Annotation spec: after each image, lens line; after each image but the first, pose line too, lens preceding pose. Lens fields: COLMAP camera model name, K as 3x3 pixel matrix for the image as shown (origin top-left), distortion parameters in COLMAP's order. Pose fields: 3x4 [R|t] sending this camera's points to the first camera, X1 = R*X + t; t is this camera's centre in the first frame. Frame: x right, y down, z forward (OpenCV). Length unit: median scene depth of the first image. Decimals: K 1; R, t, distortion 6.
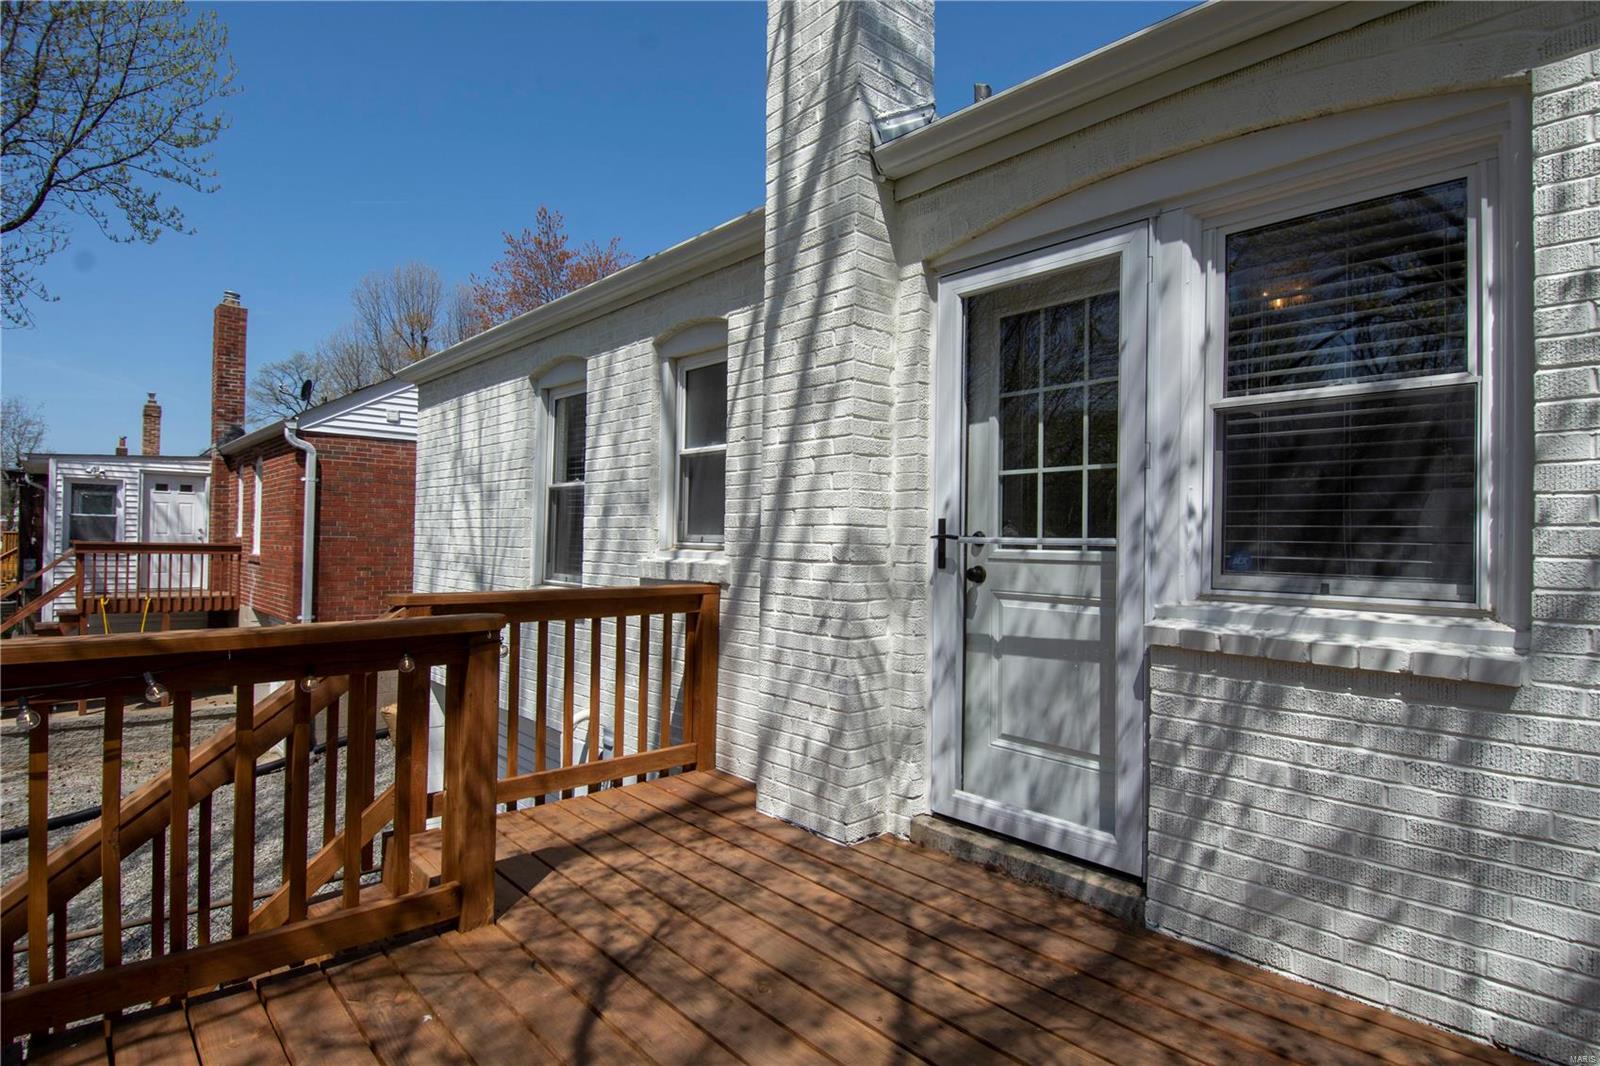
lens RADIAL K [[830.7, 0, 799.5], [0, 830.7, 529.5], [0, 0, 1]] dist [0.051518, -0.054649]
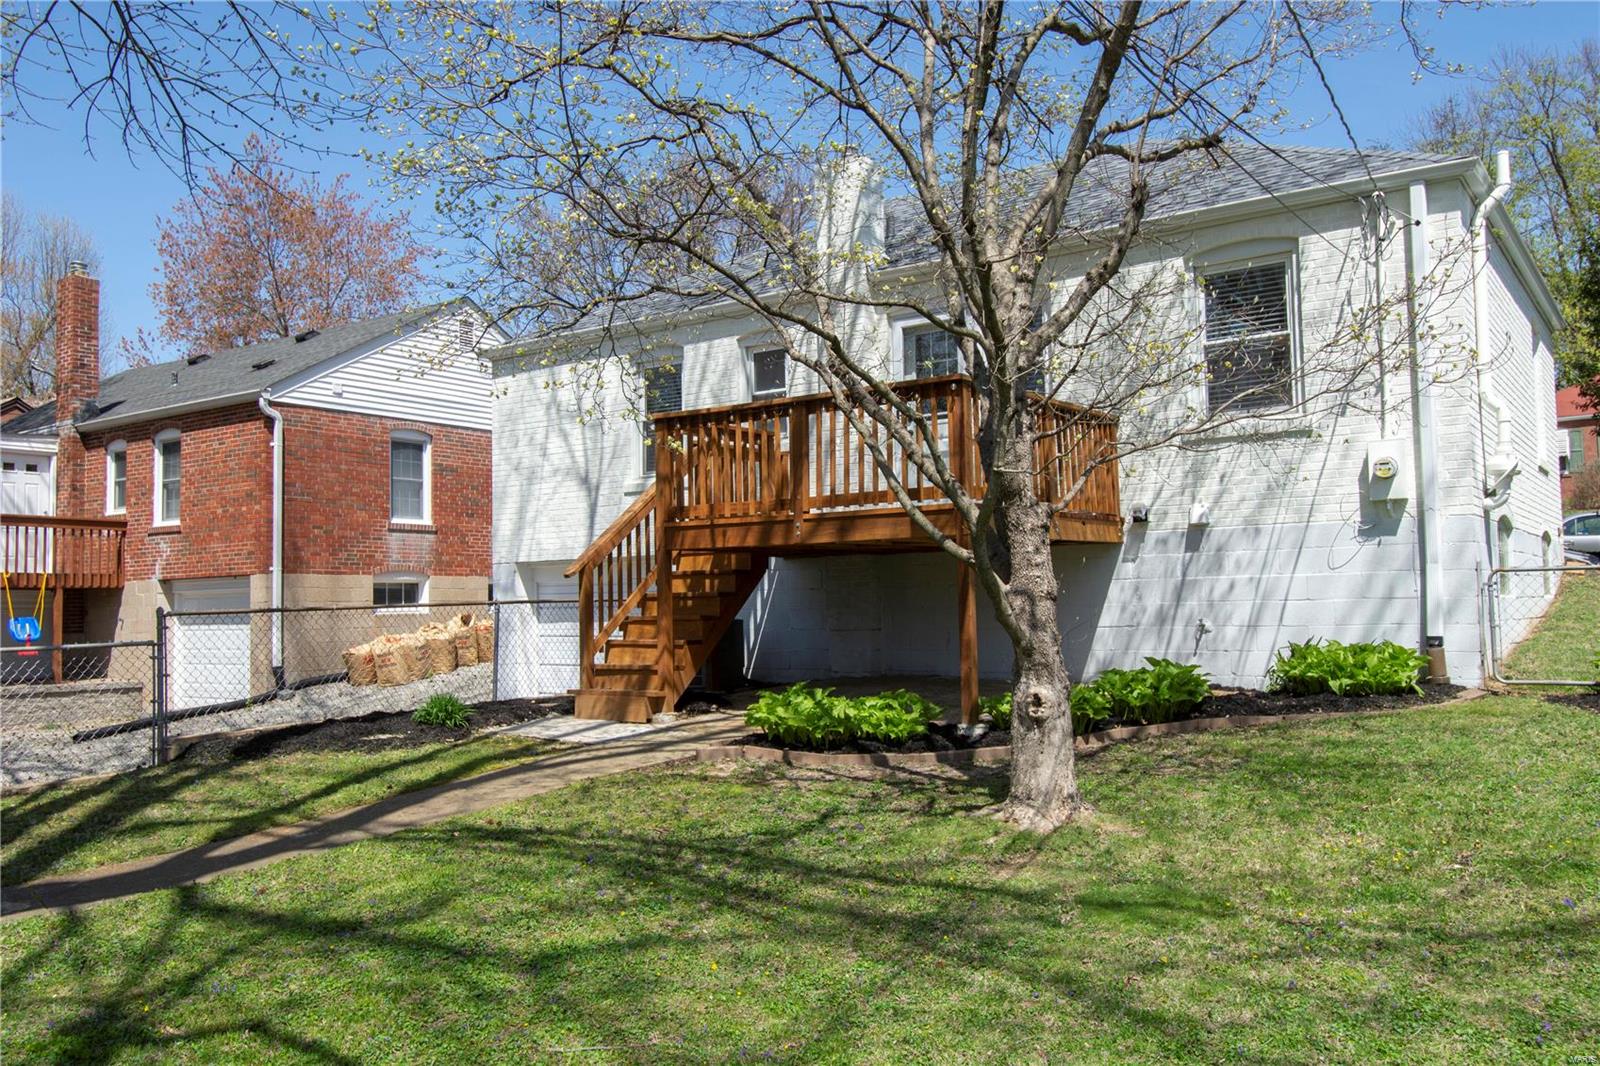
lens RADIAL K [[1273.2, 0, 799.9], [0, 1273.2, 528.0], [0, 0, 1]] dist [0.064559, -0.070509]
pose [[0.973817, -0.023135, 0.226152, -0.278107], [0.033770, 0.998492, -0.043271, 0.138376], [-0.224810, 0.049775, 0.973131, -0.752552]]
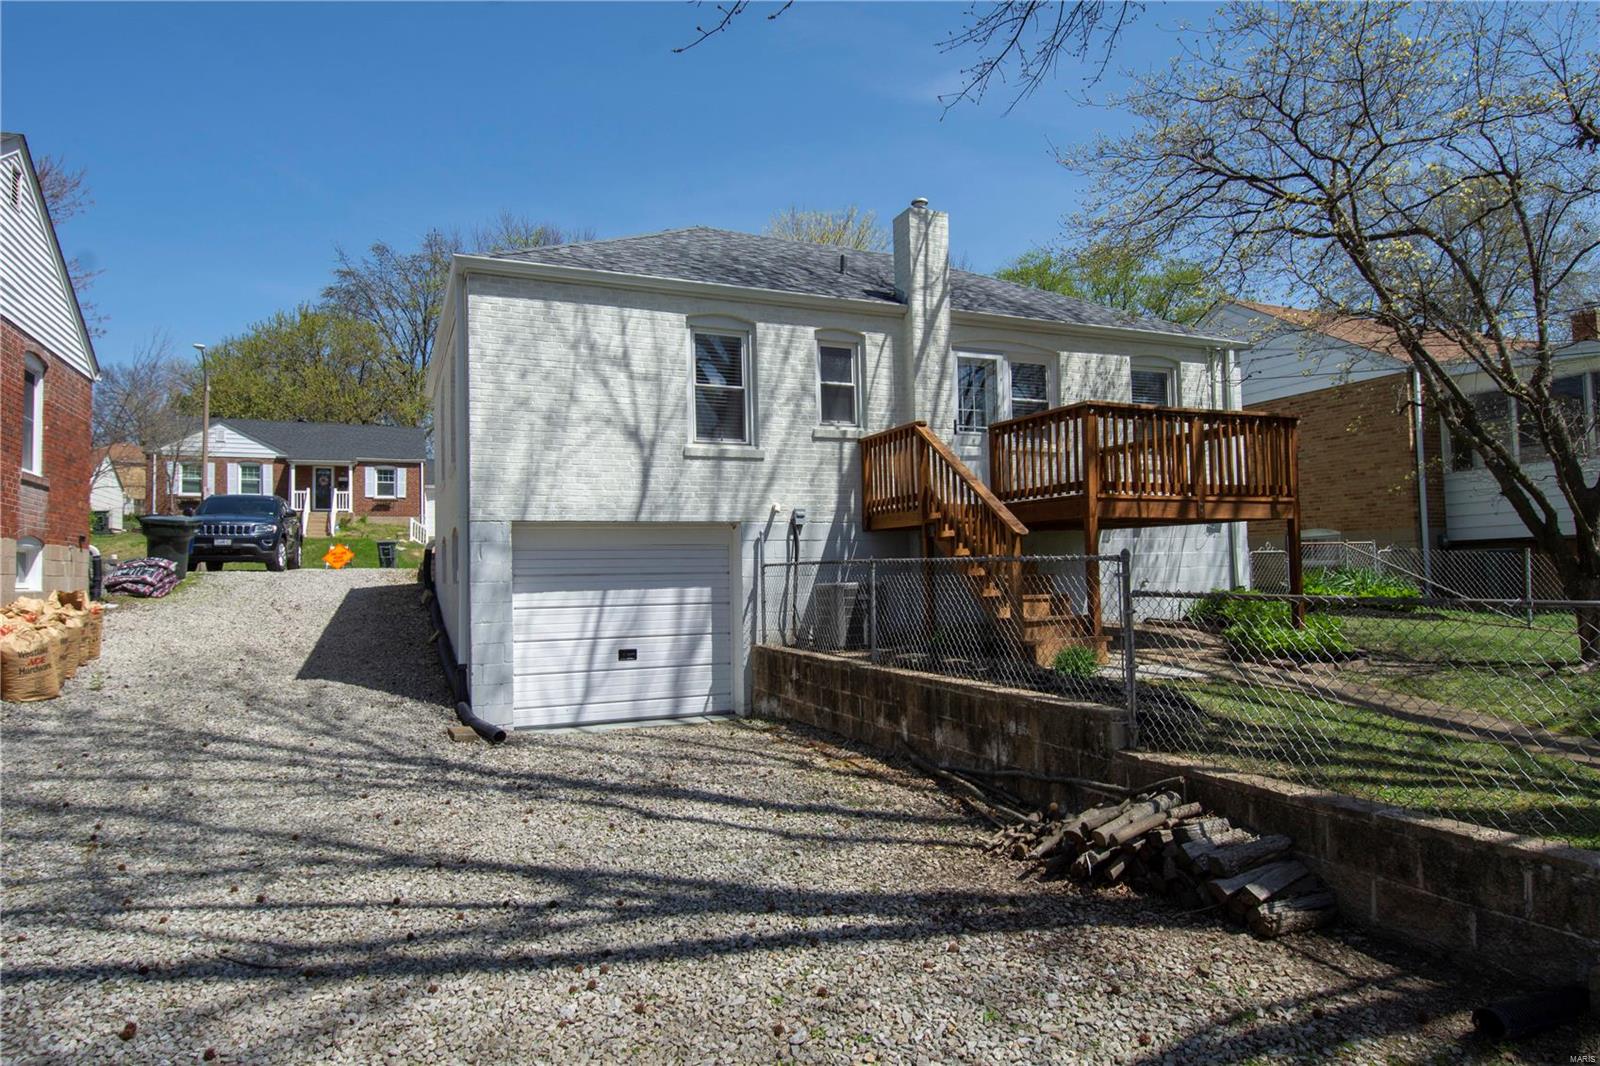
lens RADIAL K [[929.5, 0, 796.5], [0, 929.5, 570.1], [0, 0, 1]] dist [0.001122, -0.000015]
pose [[0.300532, -0.021915, 0.953520, -0.966234], [0.013401, 0.999734, 0.018753, 0.138300], [-0.953678, 0.007142, 0.300746, 0.137172]]
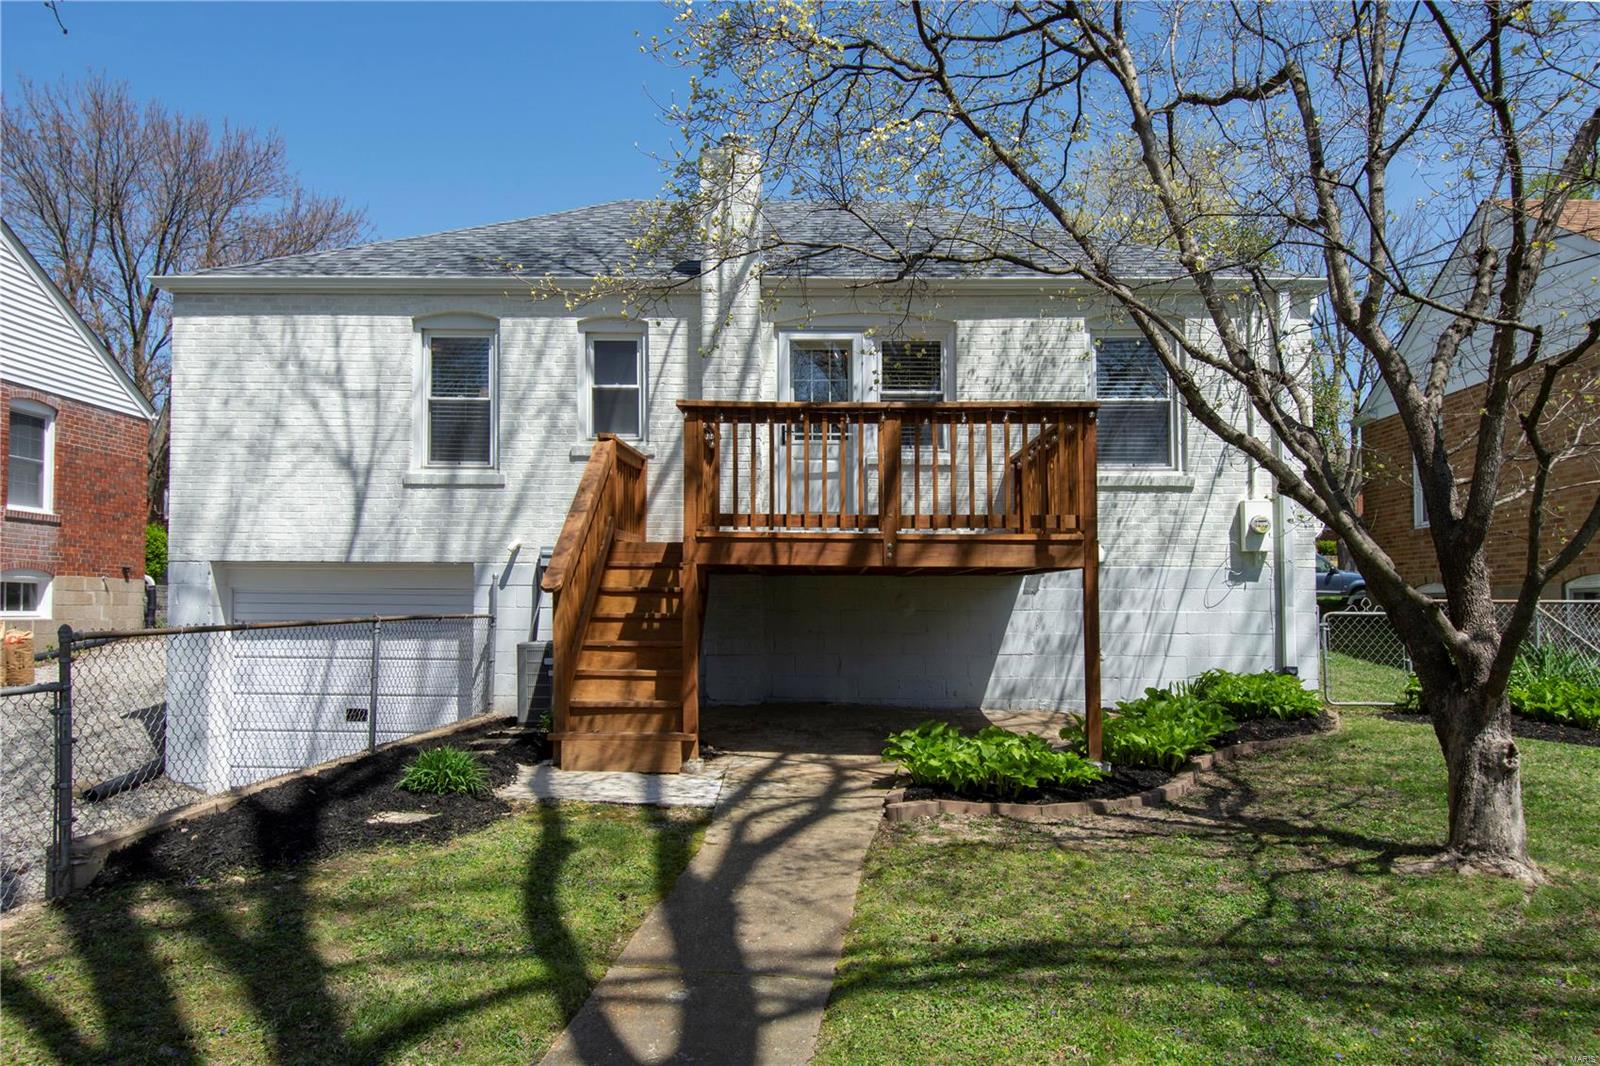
lens RADIAL K [[1115.7, 0, 855.0], [0, 1115.7, 606.8], [0, 0, 1]] dist [0.001541, -0.001874]
pose [[0.666977, -0.013104, 0.744963, -0.578124], [-0.003602, 0.999777, 0.020811, 0.122893], [-0.745070, -0.016564, 0.666781, -0.370847]]
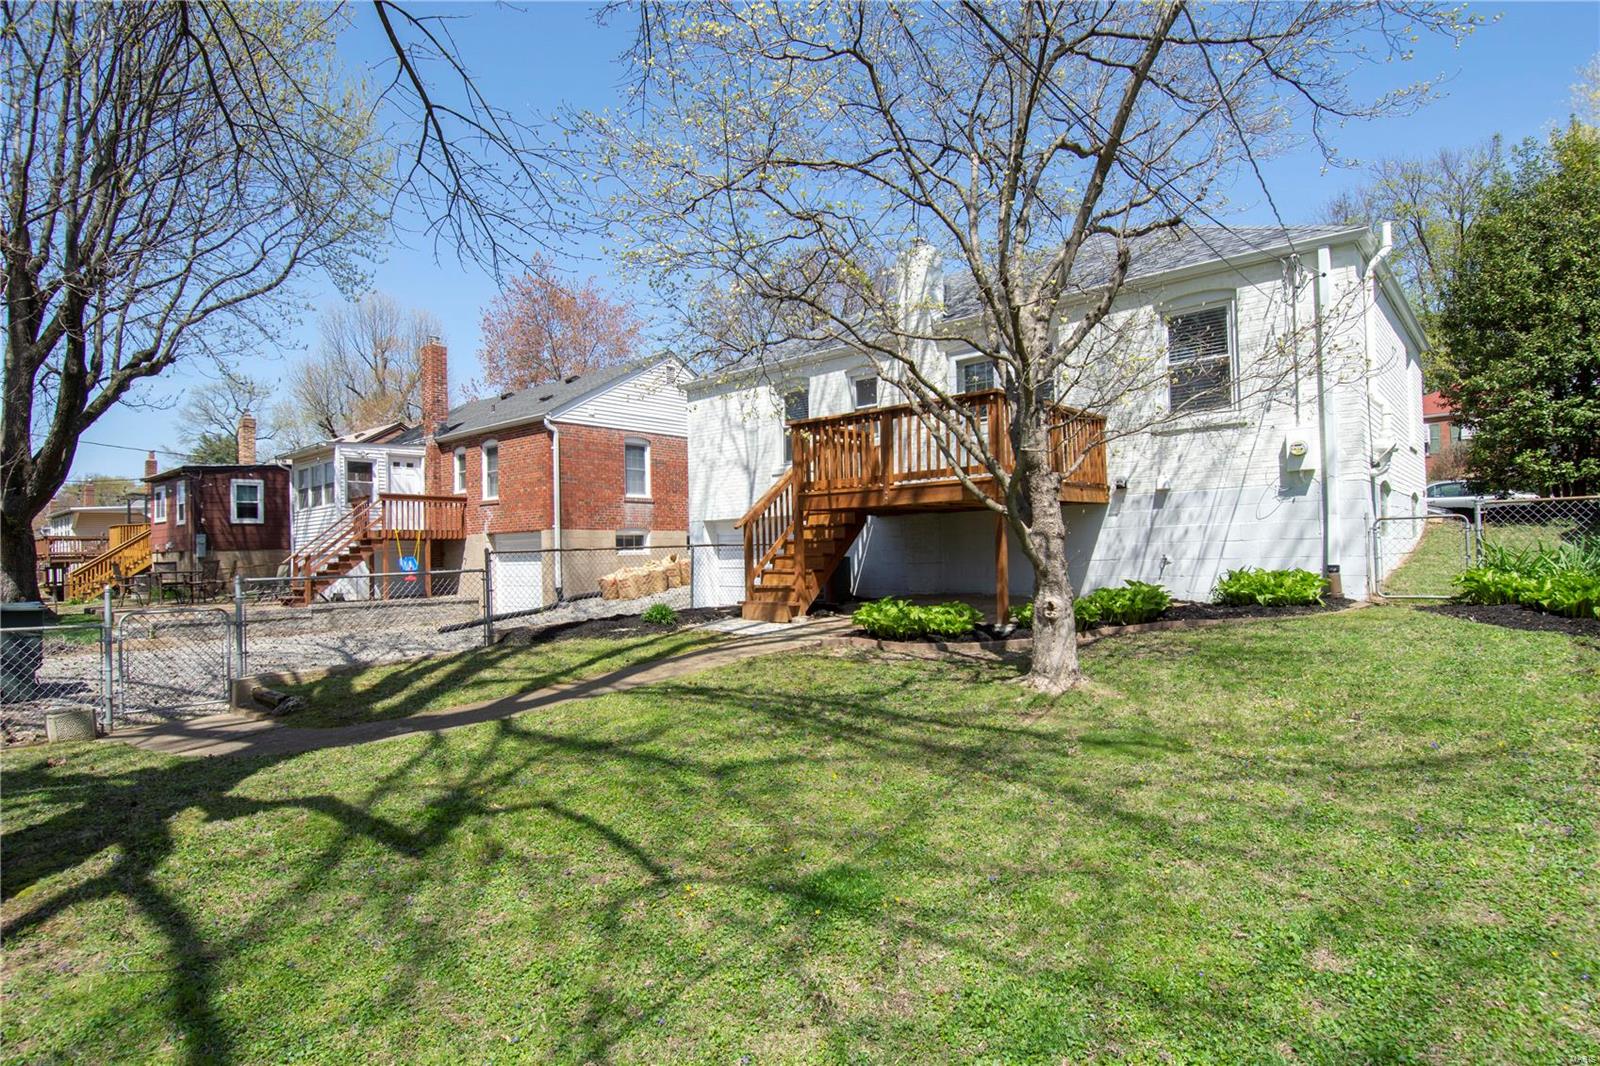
lens RADIAL K [[830.7, 0, 799.5], [0, 830.7, 529.5], [0, 0, 1]] dist [0.051518, -0.054649]
pose [[0.991753, -0.037217, 0.122639, -0.277897], [0.039007, 0.999164, -0.012229, 0.143156], [-0.122082, 0.016912, 0.992376, -0.745744]]
